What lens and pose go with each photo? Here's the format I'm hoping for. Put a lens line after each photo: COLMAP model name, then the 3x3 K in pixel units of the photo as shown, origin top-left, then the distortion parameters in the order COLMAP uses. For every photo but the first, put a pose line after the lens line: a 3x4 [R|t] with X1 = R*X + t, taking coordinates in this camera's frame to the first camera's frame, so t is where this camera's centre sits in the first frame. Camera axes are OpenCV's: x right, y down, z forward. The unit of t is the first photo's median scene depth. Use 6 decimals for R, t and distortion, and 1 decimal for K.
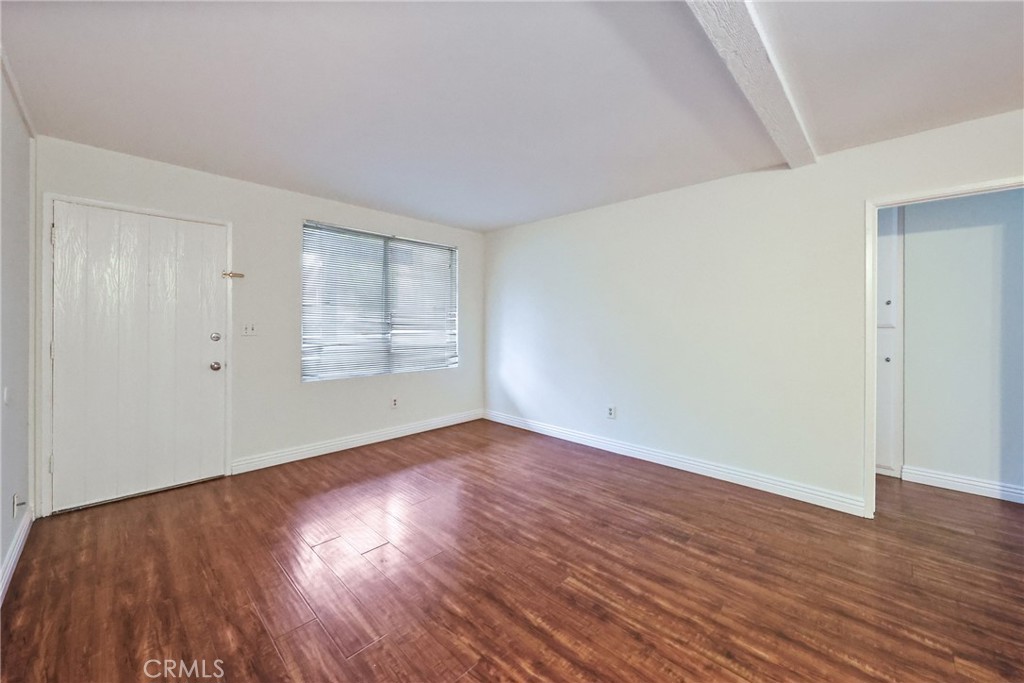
lens RADIAL K [[391.8, 0, 511.1], [0, 391.8, 323.5], [0, 0, 1]] dist [0.000503, -0.000002]
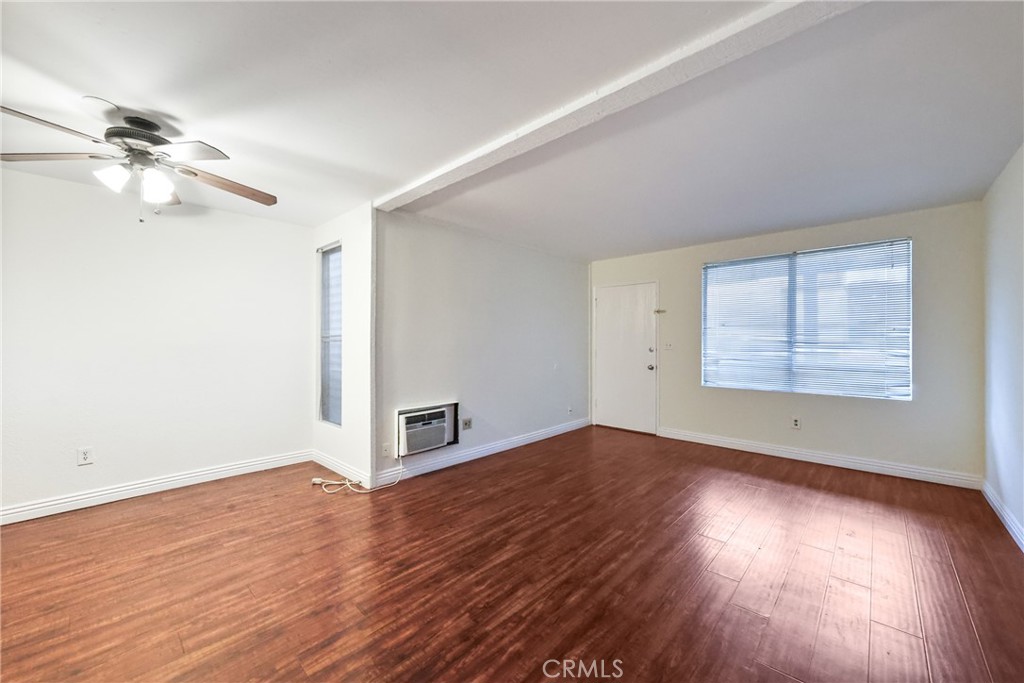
lens RADIAL K [[394.4, 0, 515.9], [0, 394.4, 338.4], [0, 0, 1]] dist [-0.001551, -0.001020]
pose [[0.030016, -0.009731, -0.999502, 0.896527], [-0.001278, 0.999951, -0.009773, 0.003126], [0.999549, 0.001571, 0.030002, 0.359789]]
